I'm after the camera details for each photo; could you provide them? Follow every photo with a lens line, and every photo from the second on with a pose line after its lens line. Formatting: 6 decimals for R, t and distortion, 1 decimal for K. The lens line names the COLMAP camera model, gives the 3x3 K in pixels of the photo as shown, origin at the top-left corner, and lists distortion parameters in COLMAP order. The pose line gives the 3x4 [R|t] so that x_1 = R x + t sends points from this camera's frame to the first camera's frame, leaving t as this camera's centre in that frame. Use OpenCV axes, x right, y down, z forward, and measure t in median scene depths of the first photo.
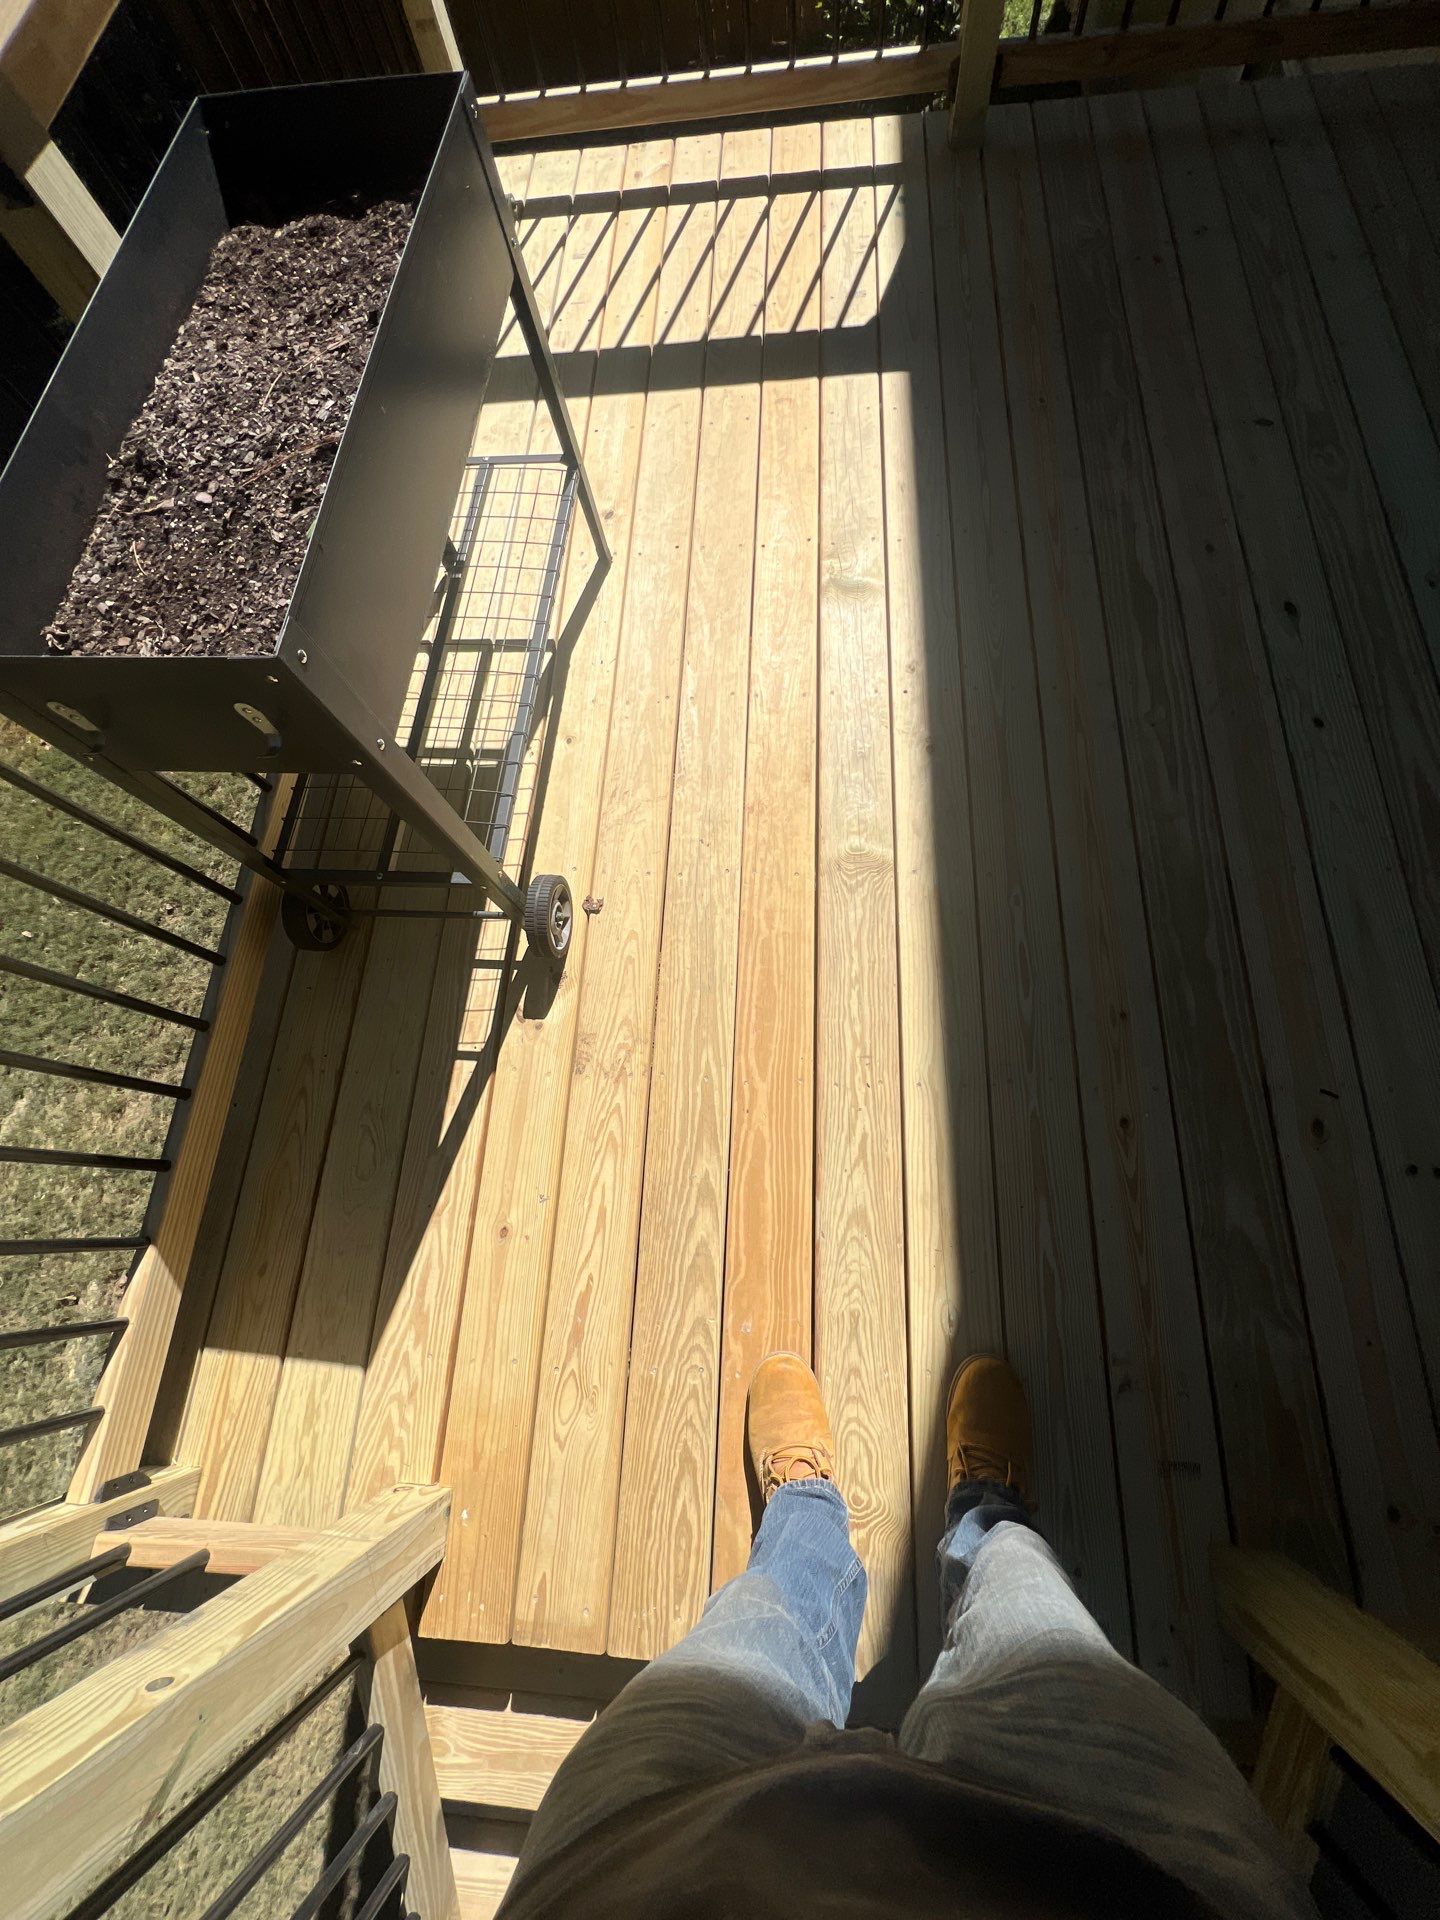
lens RADIAL K [[776.0, 0, 727.7], [0, 776.0, 951.8], [0, 0, 1]] dist [-0.001382, 0.000097]
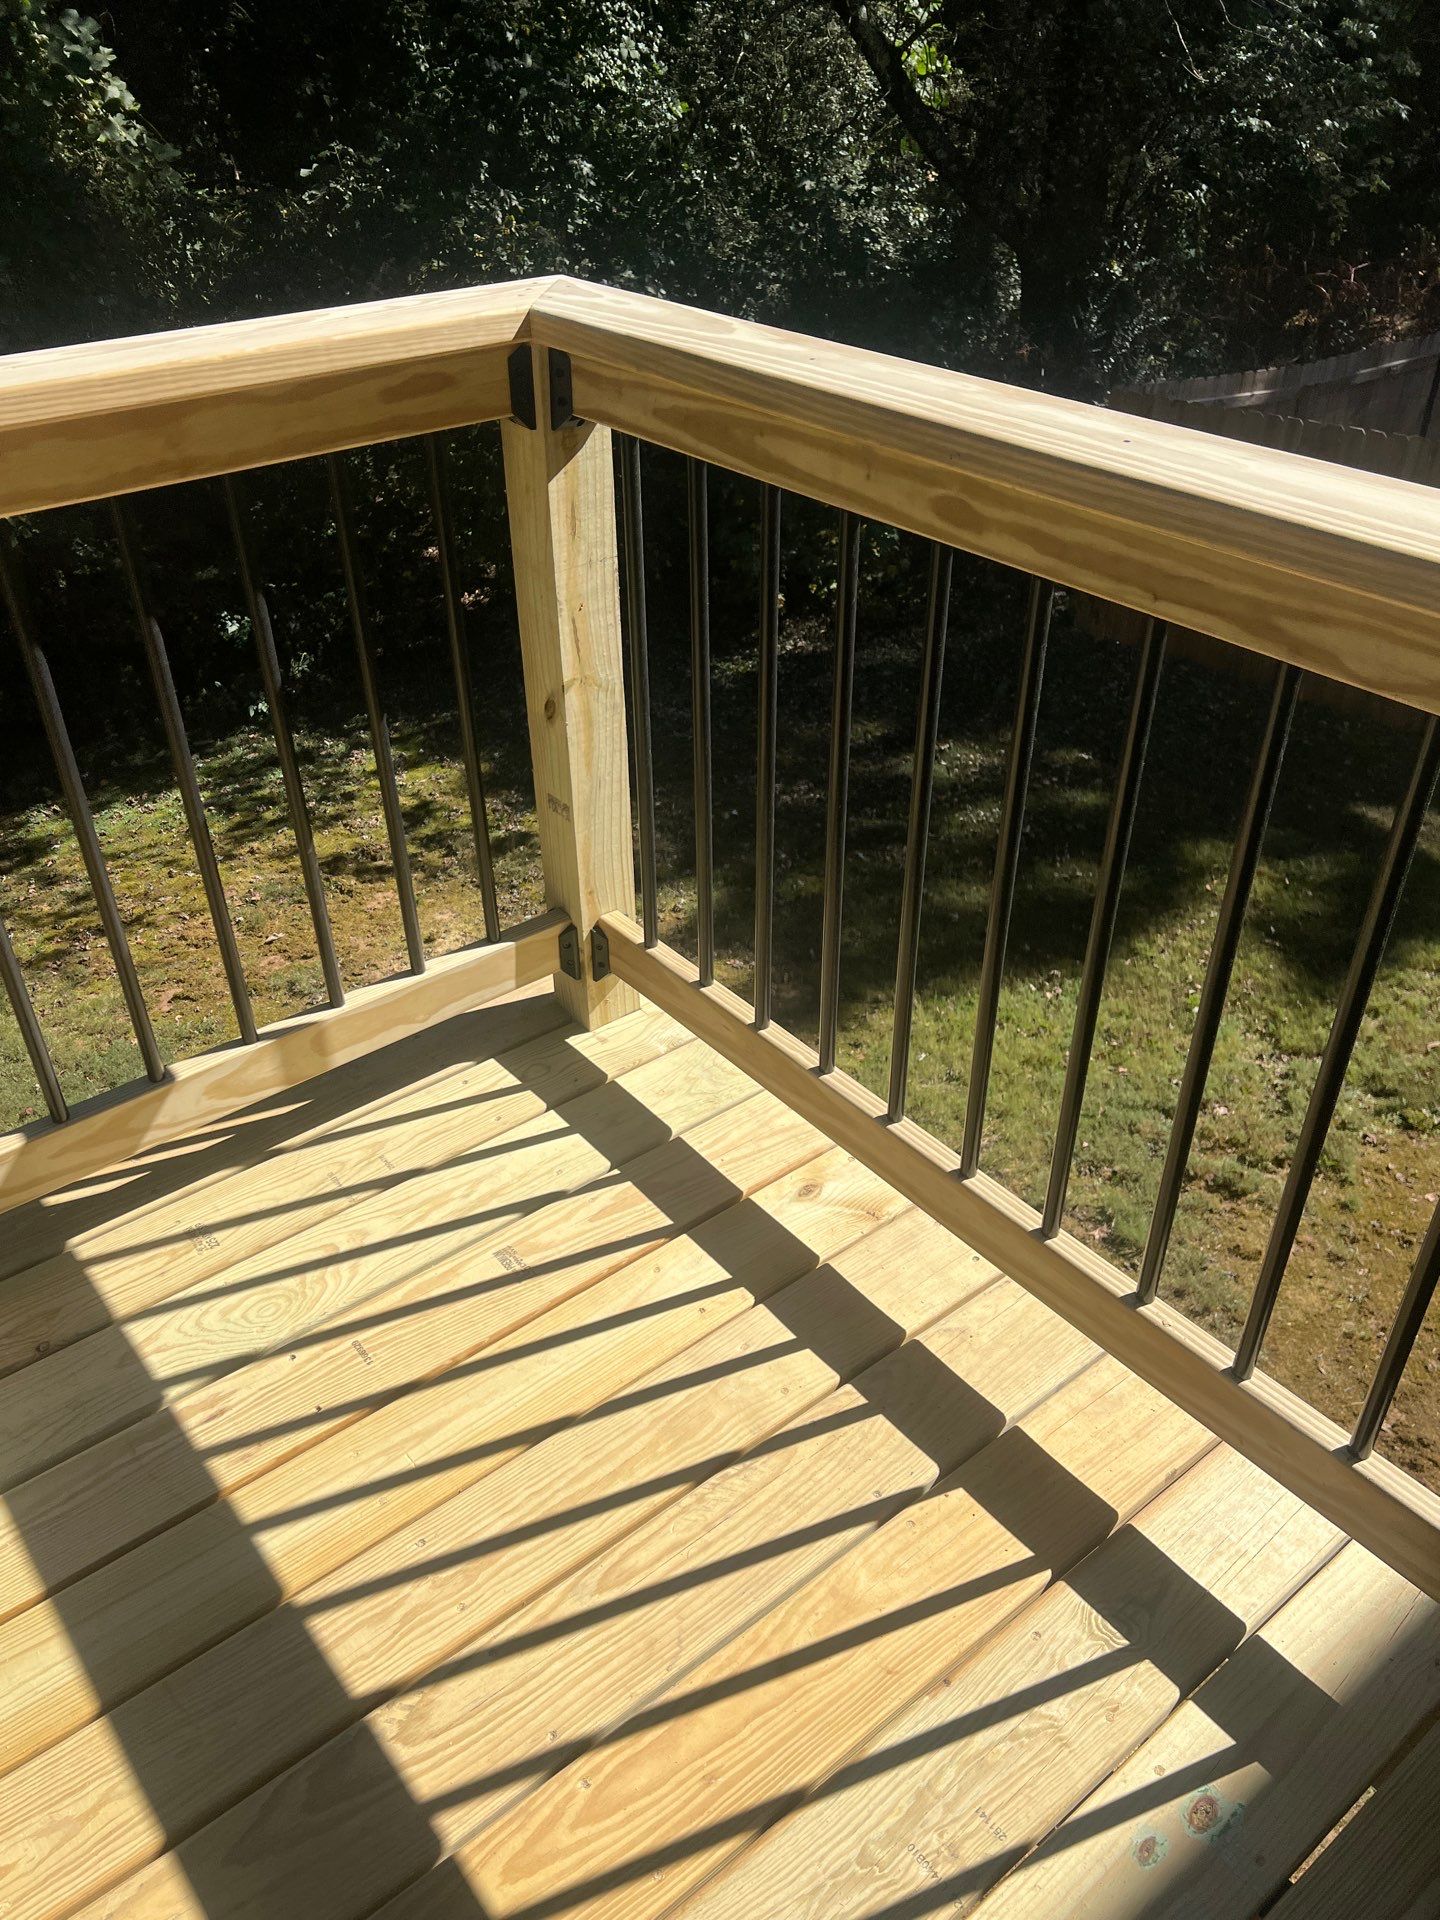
lens RADIAL K [[1482.8, 0, 720.0], [0, 1482.8, 960.0], [0, 0, 1]] dist [0.035165, -0.043341]
pose [[0.657283, 0.503898, -0.560415, 0.255522], [-0.728858, 0.614152, -0.302627, -0.850169], [0.191687, 0.607375, 0.770942, 0.310969]]
